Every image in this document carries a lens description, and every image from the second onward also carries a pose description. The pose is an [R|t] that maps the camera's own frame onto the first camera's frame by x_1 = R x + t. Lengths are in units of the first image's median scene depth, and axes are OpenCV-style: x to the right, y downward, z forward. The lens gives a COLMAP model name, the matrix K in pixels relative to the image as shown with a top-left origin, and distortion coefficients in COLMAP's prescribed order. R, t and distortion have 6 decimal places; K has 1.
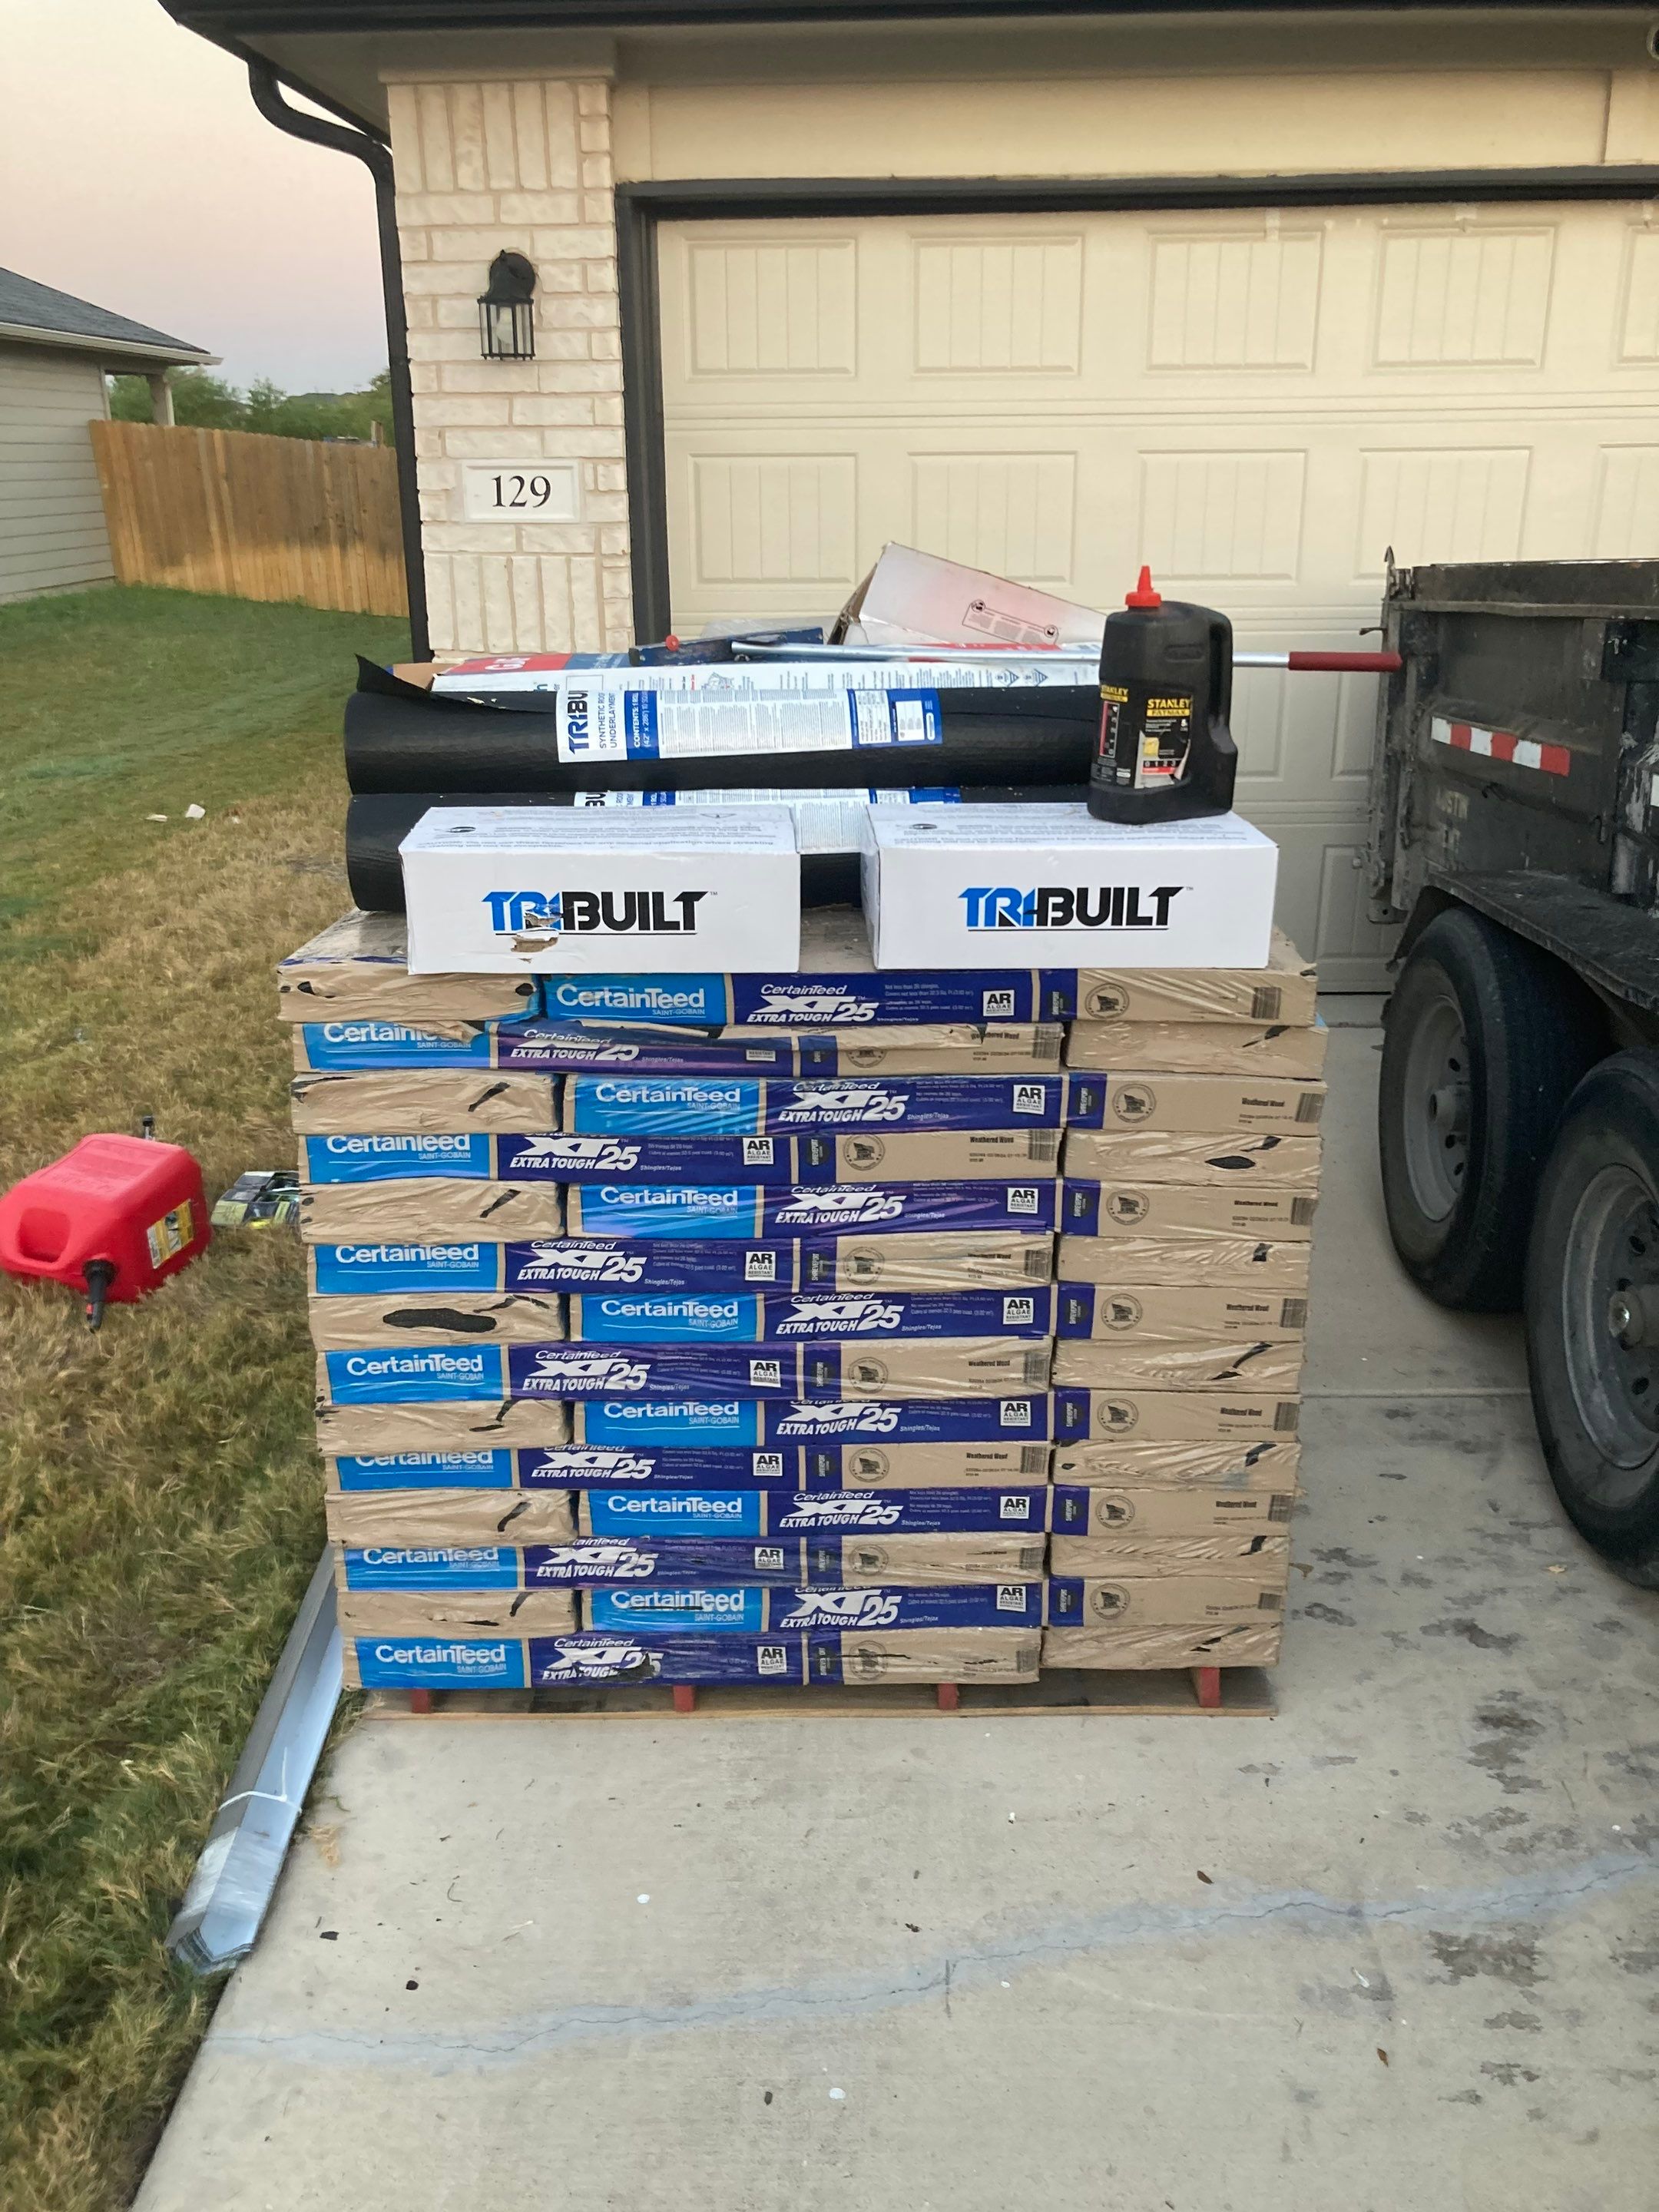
lens RADIAL K [[1823.7, 0, 834.5], [0, 1823.7, 1088.1], [0, 0, 1]] dist [0.033062, -0.031040]
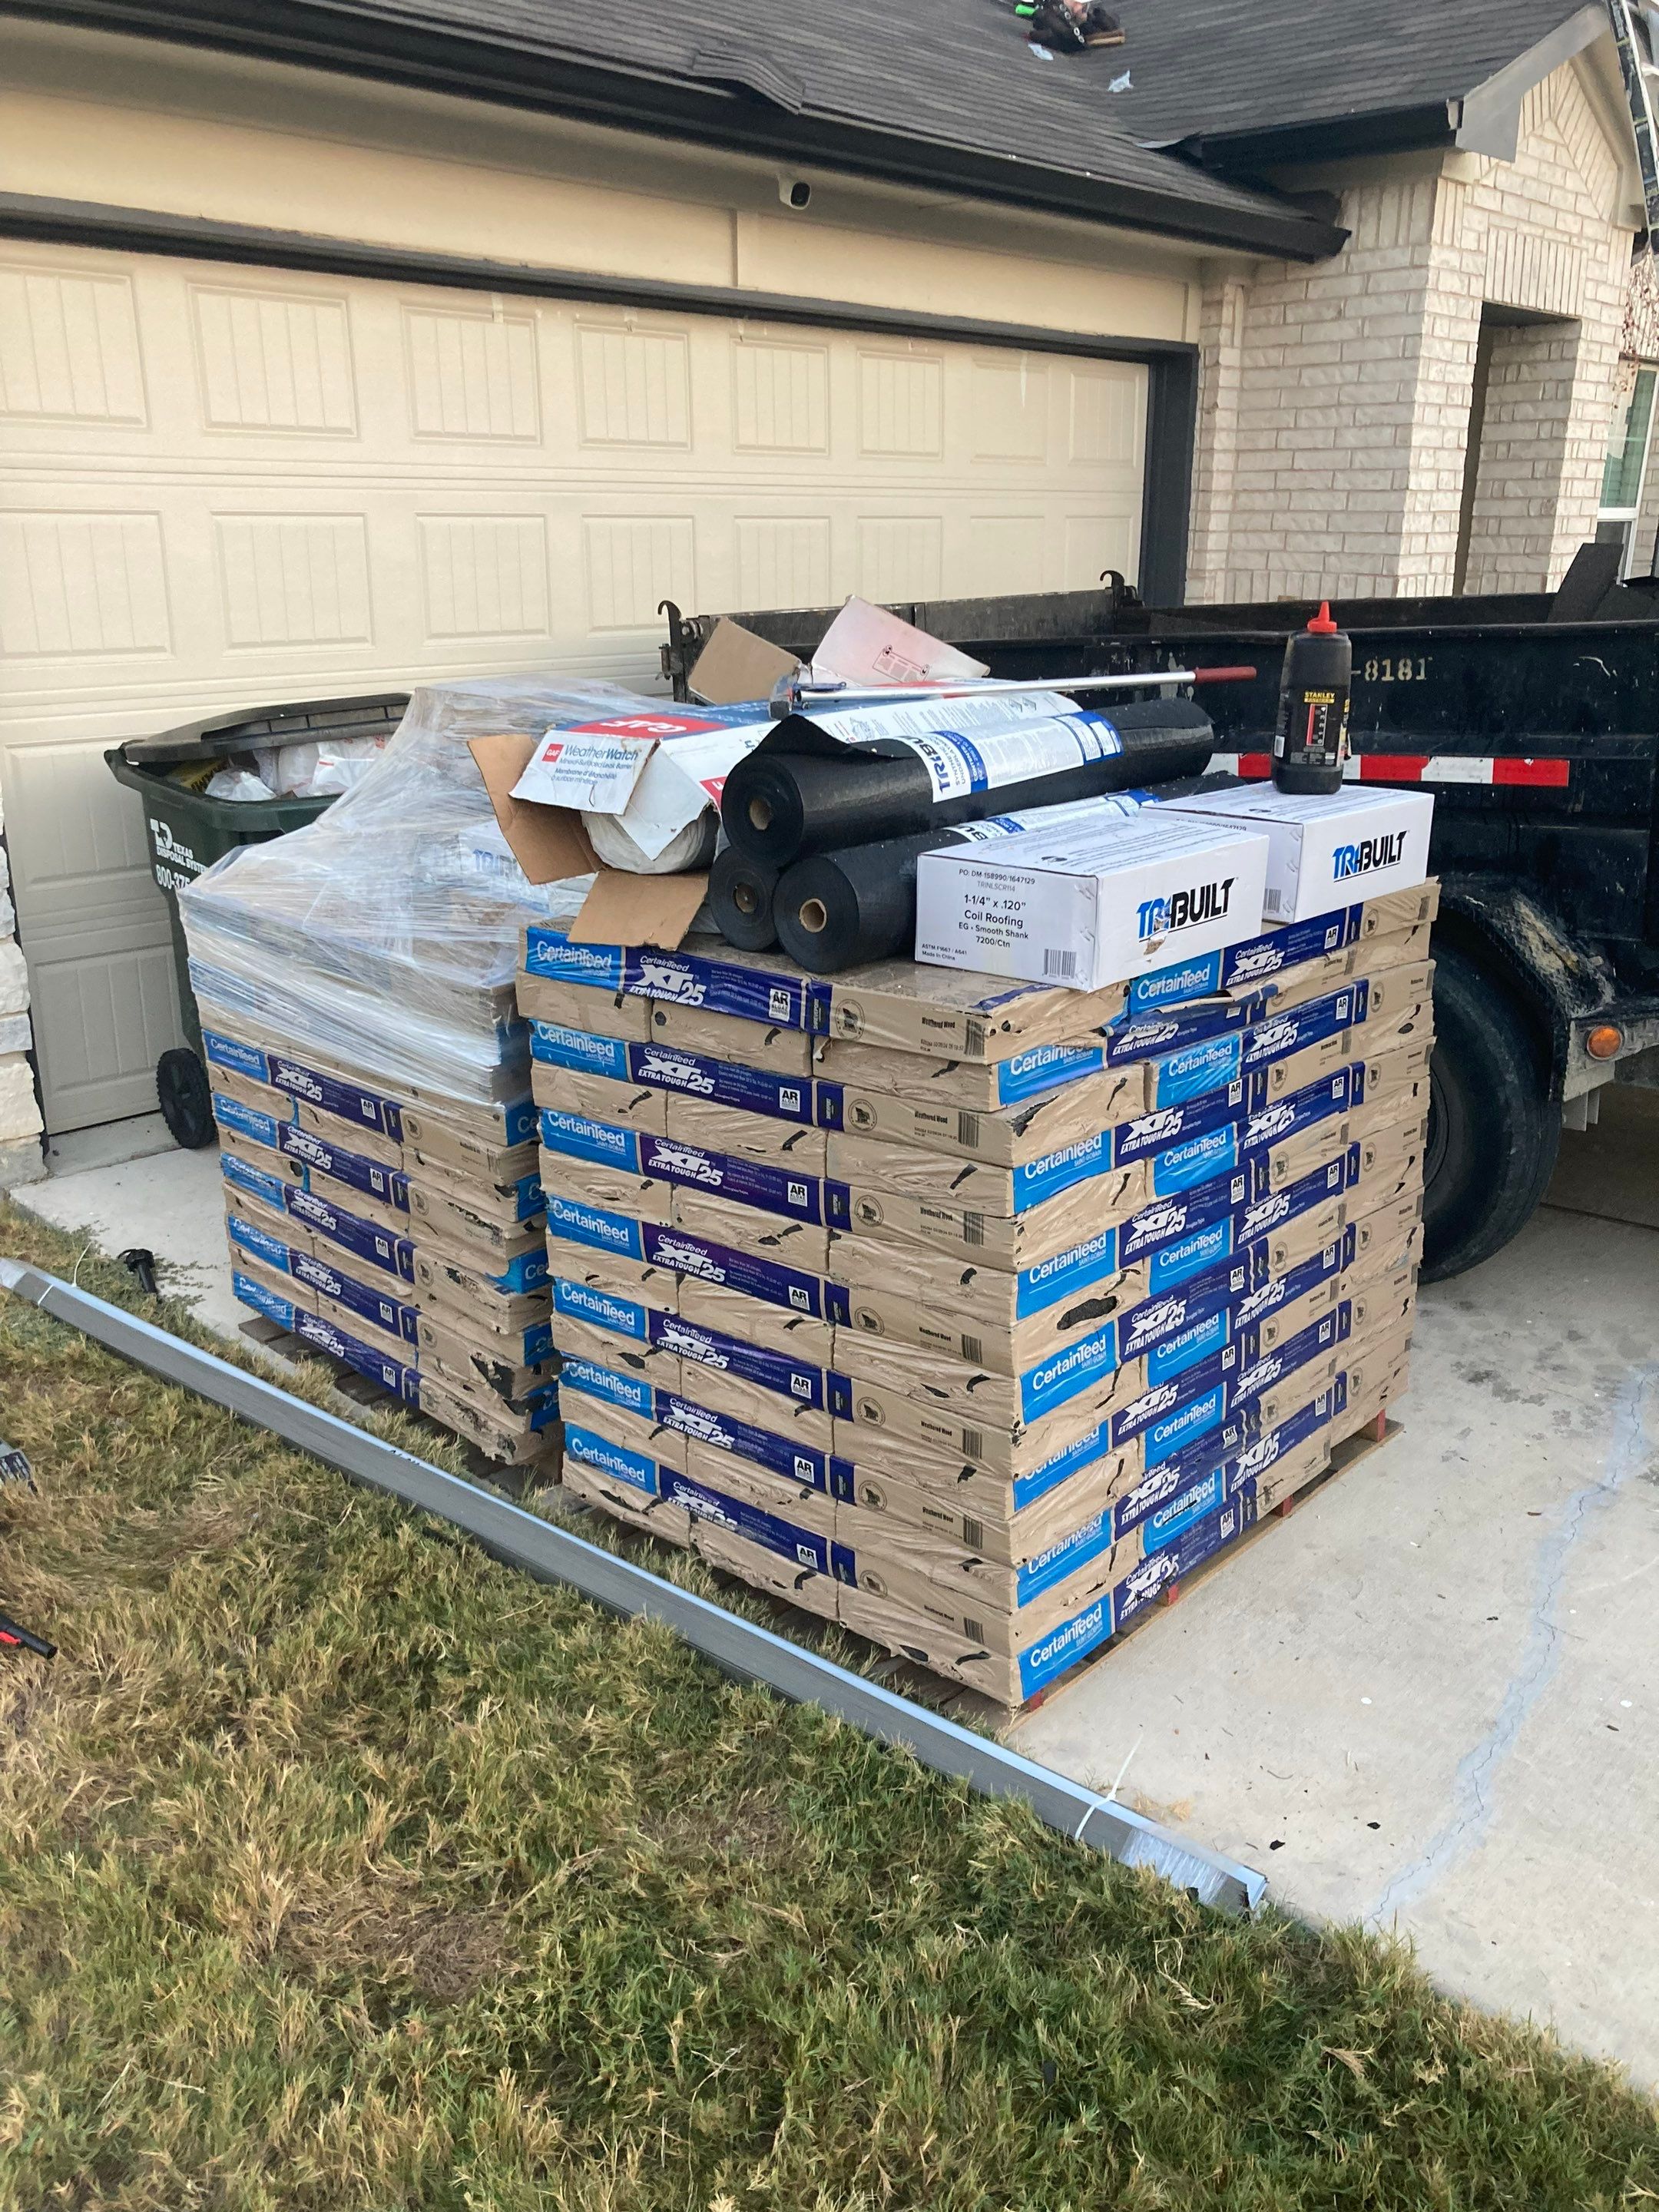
lens RADIAL K [[1823.7, 0, 821.3], [0, 1823.7, 1125.8], [0, 0, 1]] dist [0.033062, -0.031040]
pose [[0.666327, -0.224748, 0.710983, -1.062985], [0.235193, 0.968170, 0.085626, -0.109072], [-0.707596, 0.110163, 0.697977, 0.347502]]
